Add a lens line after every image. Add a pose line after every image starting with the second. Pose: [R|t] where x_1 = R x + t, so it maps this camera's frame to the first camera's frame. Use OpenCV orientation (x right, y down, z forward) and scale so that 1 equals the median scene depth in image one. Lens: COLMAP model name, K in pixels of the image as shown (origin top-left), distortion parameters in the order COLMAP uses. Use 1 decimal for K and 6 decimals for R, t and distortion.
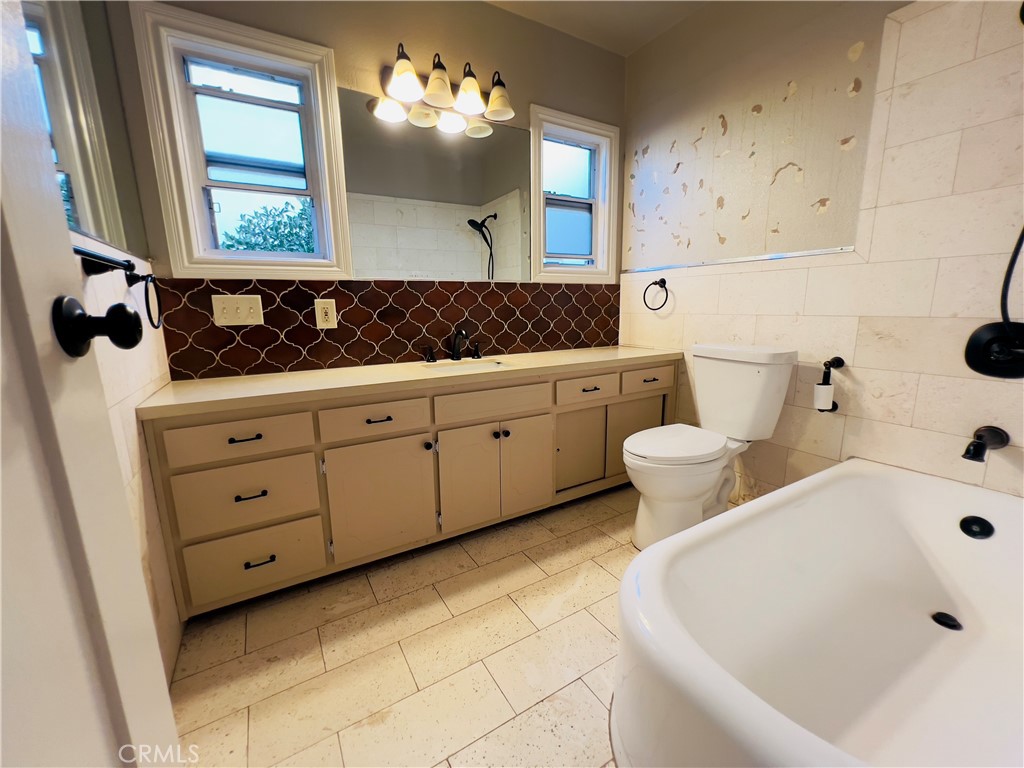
lens RADIAL K [[411.9, 0, 510.4], [0, 411.9, 381.9], [0, 0, 1]] dist [-0.001911, 0.000554]
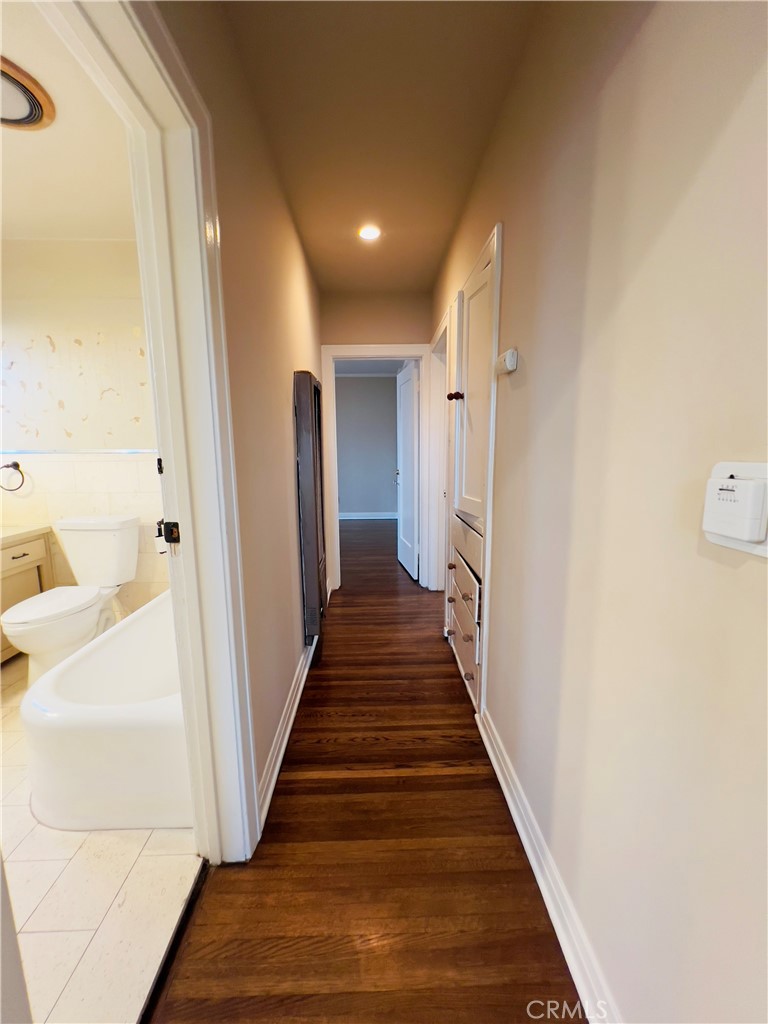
lens RADIAL K [[411.9, 0, 384.0], [0, 411.9, 512.0], [0, 0, 1]] dist [-0.001911, 0.000554]
pose [[0.486632, -0.122128, 0.865028, -0.143816], [0.158368, 0.986107, 0.050131, -0.025434], [-0.859132, 0.112597, 0.499213, -0.464907]]
